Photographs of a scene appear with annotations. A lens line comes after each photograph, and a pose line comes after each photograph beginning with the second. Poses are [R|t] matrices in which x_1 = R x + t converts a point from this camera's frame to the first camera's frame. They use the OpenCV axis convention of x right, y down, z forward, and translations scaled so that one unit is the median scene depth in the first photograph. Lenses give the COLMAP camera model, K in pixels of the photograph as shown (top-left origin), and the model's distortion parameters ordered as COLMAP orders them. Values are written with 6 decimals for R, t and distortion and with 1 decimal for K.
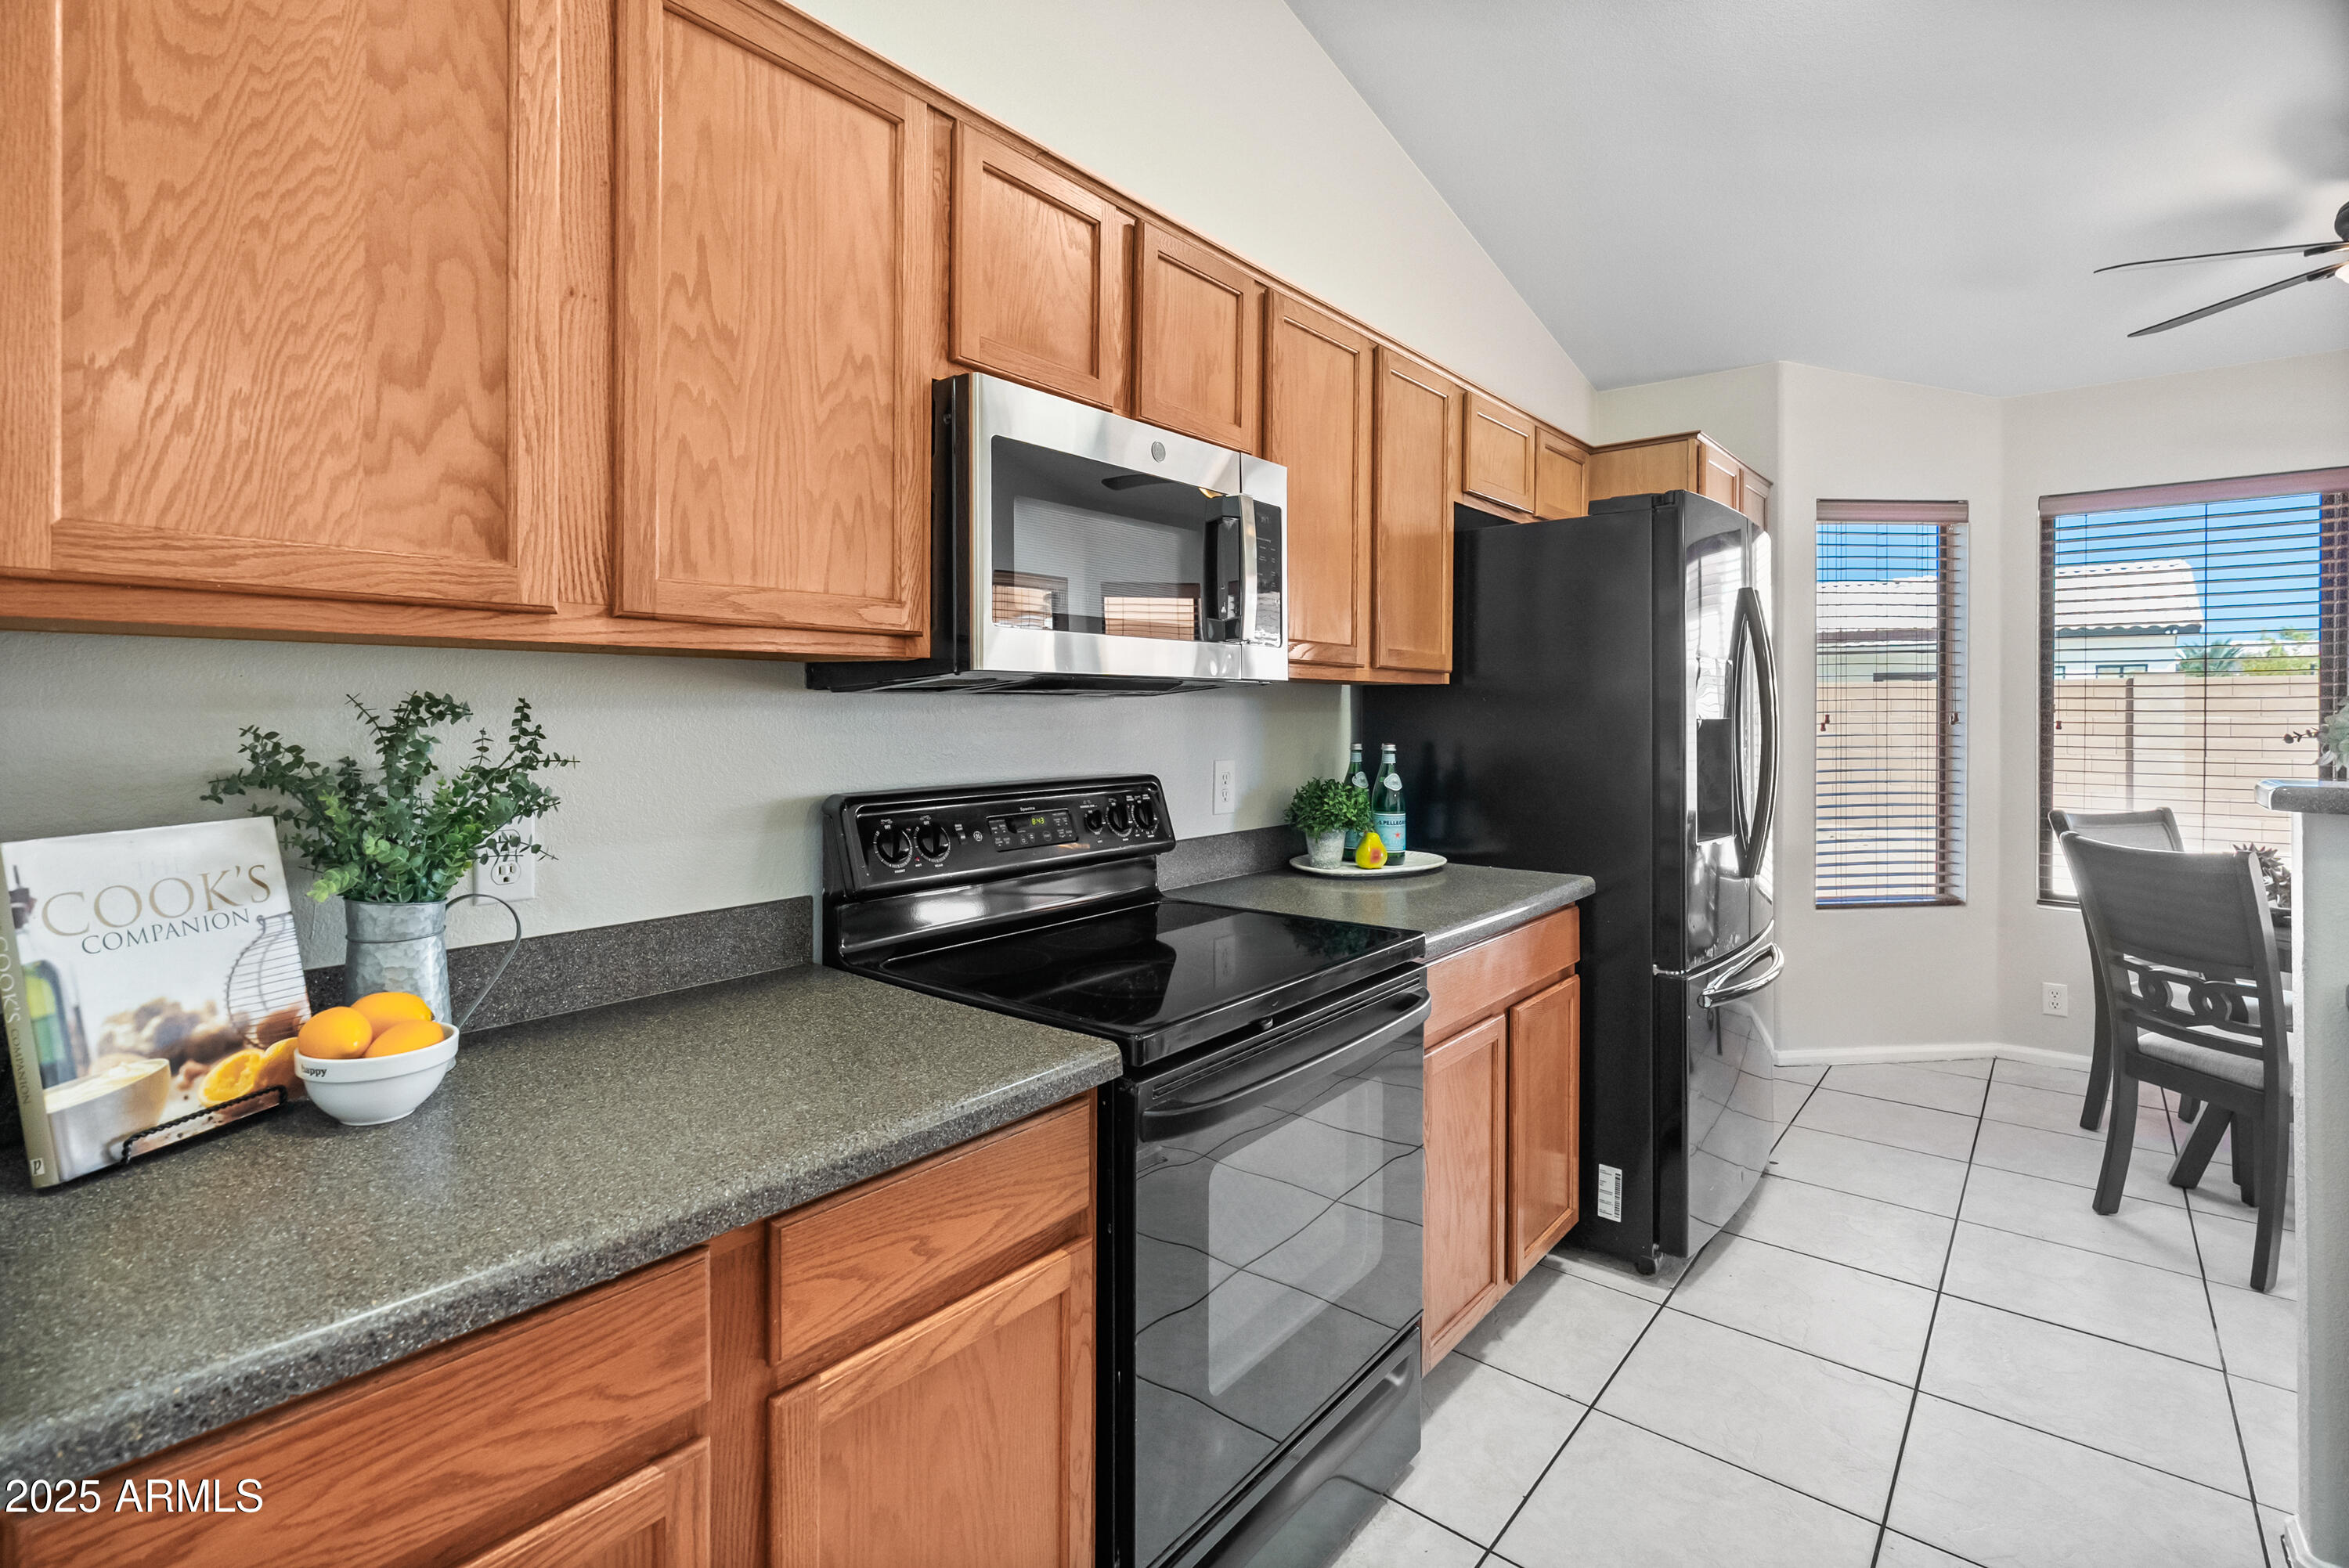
lens RADIAL K [[1082.3, 0, 1132.9], [0, 1082.3, 701.2], [0, 0, 1]] dist [-0.009045, 0.001296]
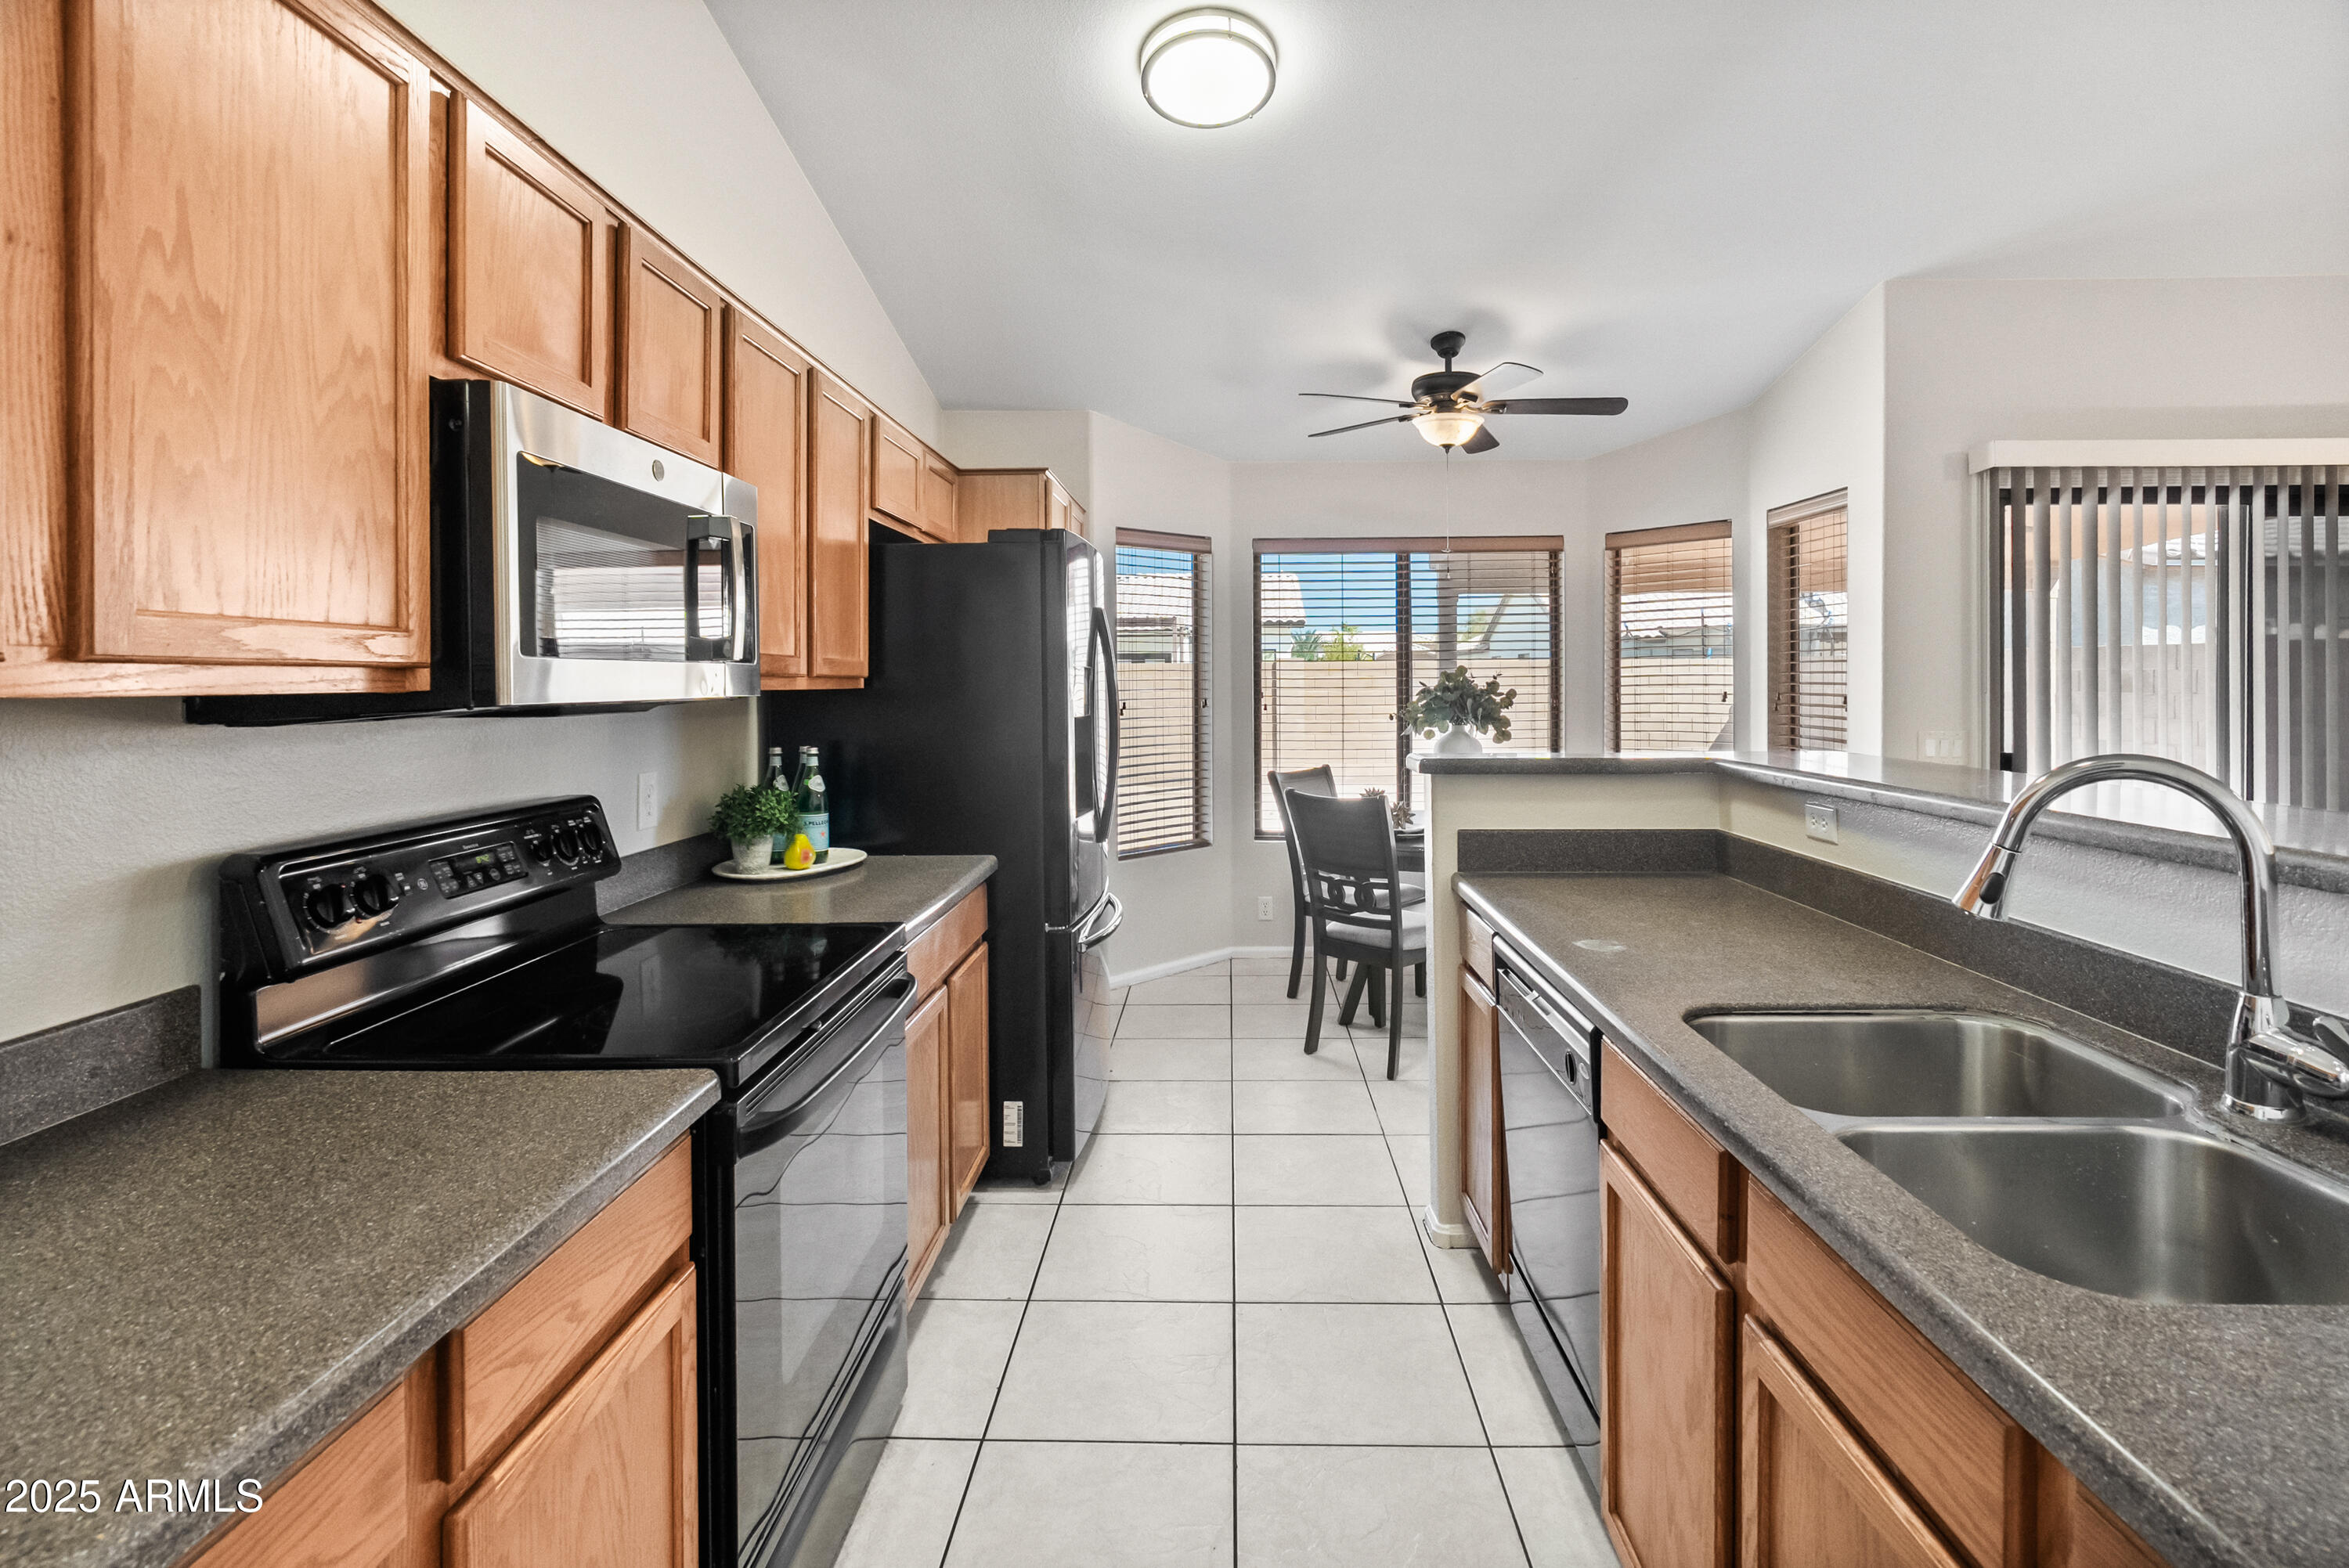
lens RADIAL K [[1111.7, 0, 1173.2], [0, 1111.7, 667.6], [0, 0, 1]] dist [-0.006491, 0.000836]
pose [[0.783824, -0.000143, 0.620983, -0.197894], [0.005232, 0.999966, -0.006374, -0.035999], [-0.620961, 0.008246, 0.783798, -0.066208]]
